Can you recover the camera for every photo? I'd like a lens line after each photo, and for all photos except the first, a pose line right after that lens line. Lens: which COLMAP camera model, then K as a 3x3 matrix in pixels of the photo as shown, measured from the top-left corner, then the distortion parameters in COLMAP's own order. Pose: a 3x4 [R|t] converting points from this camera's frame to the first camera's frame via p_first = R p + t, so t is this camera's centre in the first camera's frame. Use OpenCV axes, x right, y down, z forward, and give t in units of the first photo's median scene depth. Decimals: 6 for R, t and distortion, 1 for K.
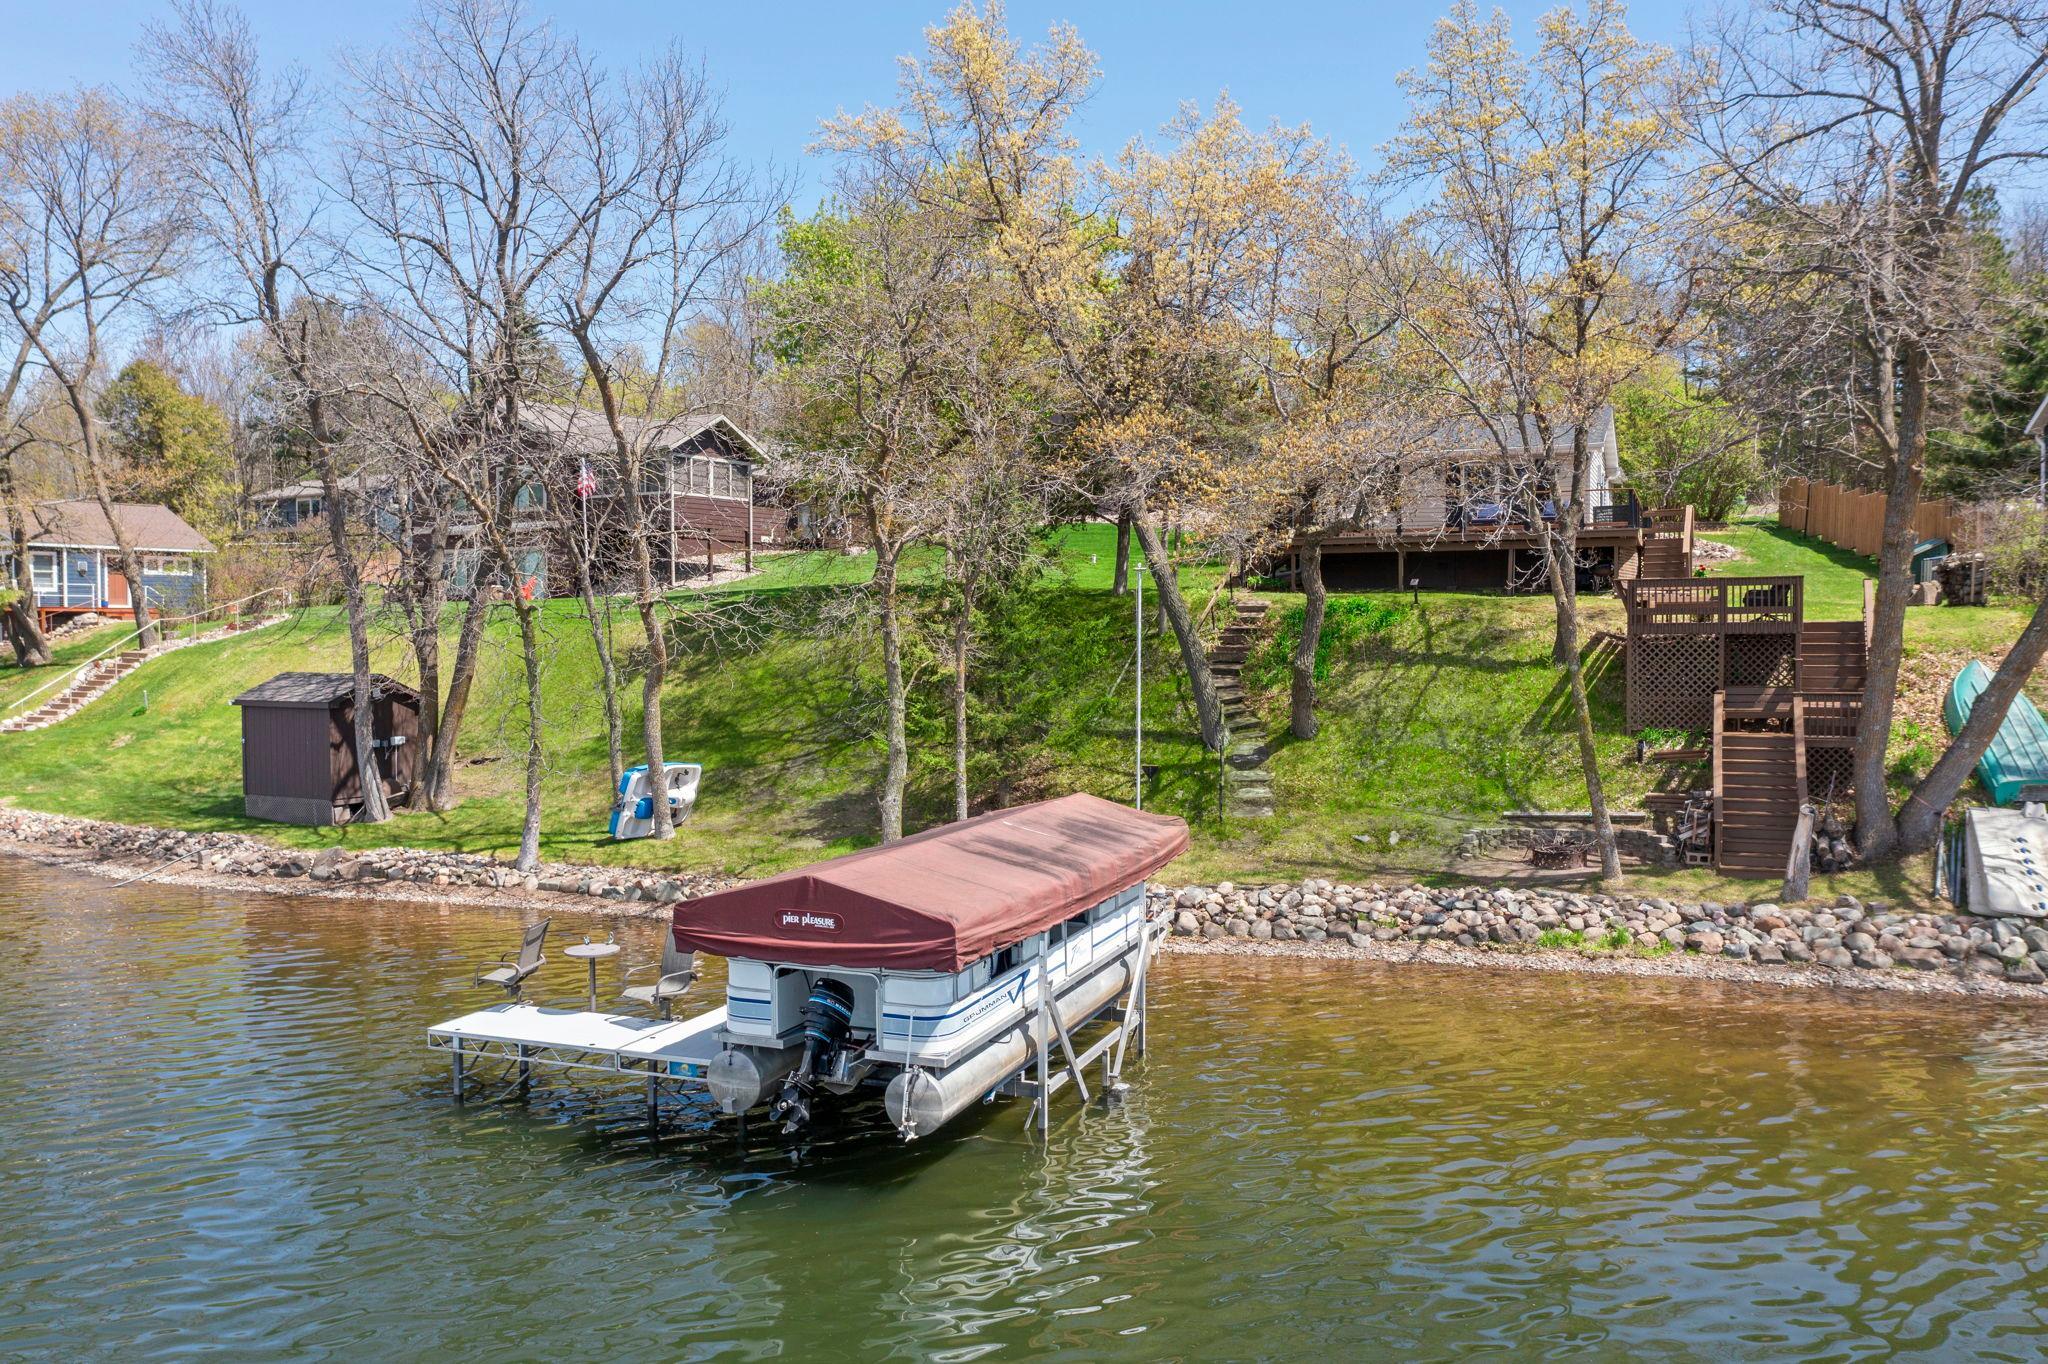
lens RADIAL K [[1665.1, 0, 1023.3], [0, 1665.1, 676.5], [0, 0, 1]] dist [-0.021222, 0.003310]
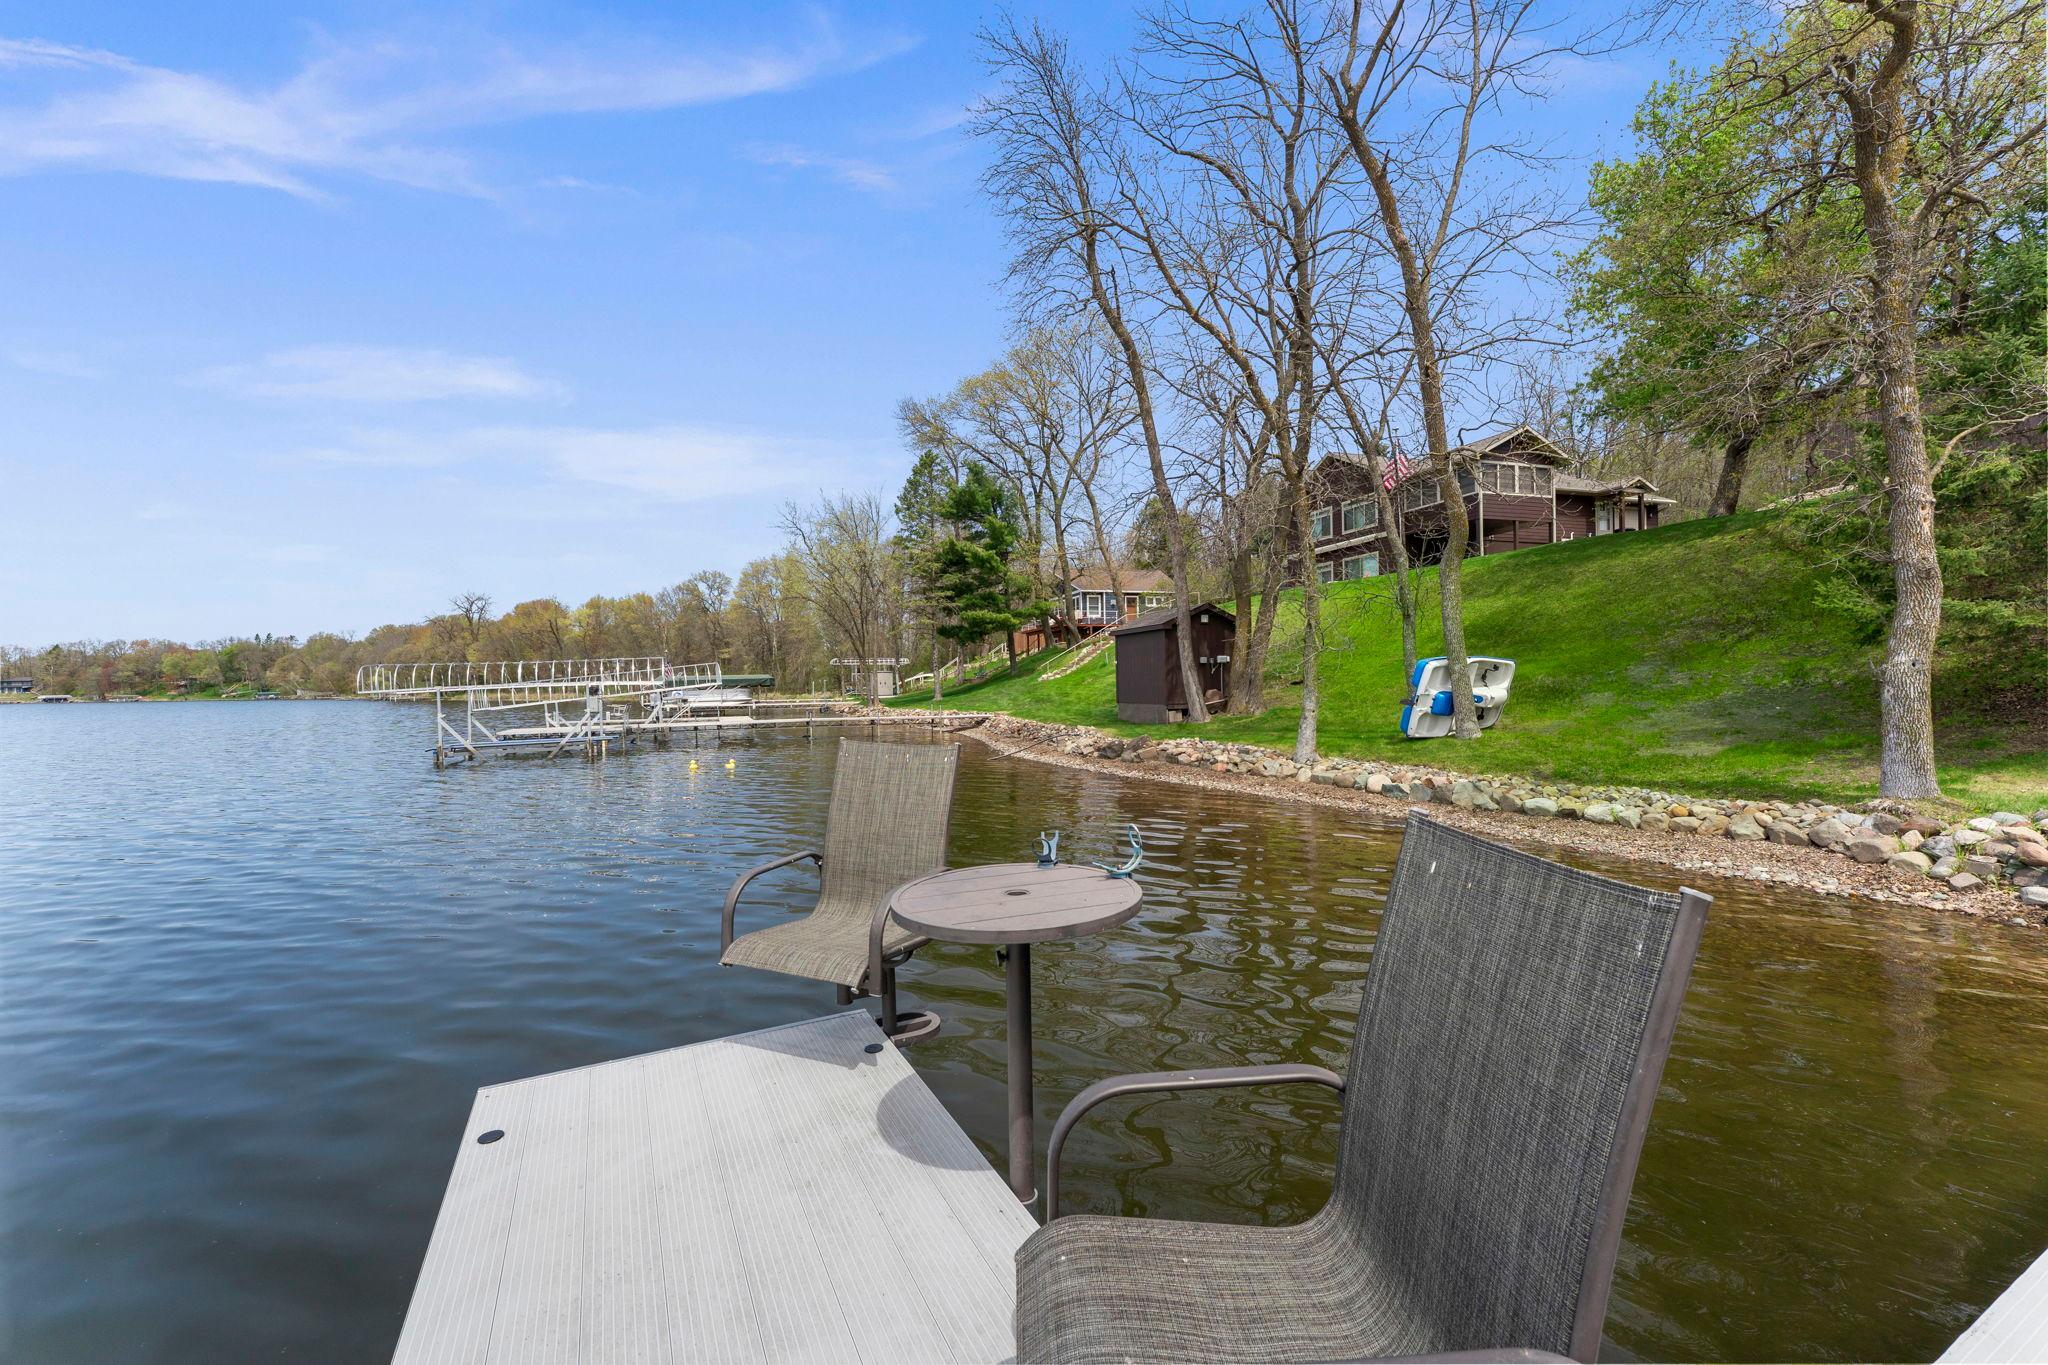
lens RADIAL K [[817.6, 0, 1014.1], [0, 817.6, 686.2], [0, 0, 1]] dist [-0.002121, -0.000136]
pose [[0.745304, -0.007357, -0.666684, -0.106734], [-0.004707, 0.999856, -0.016295, 0.078134], [0.666708, 0.015283, 0.745162, 0.520076]]
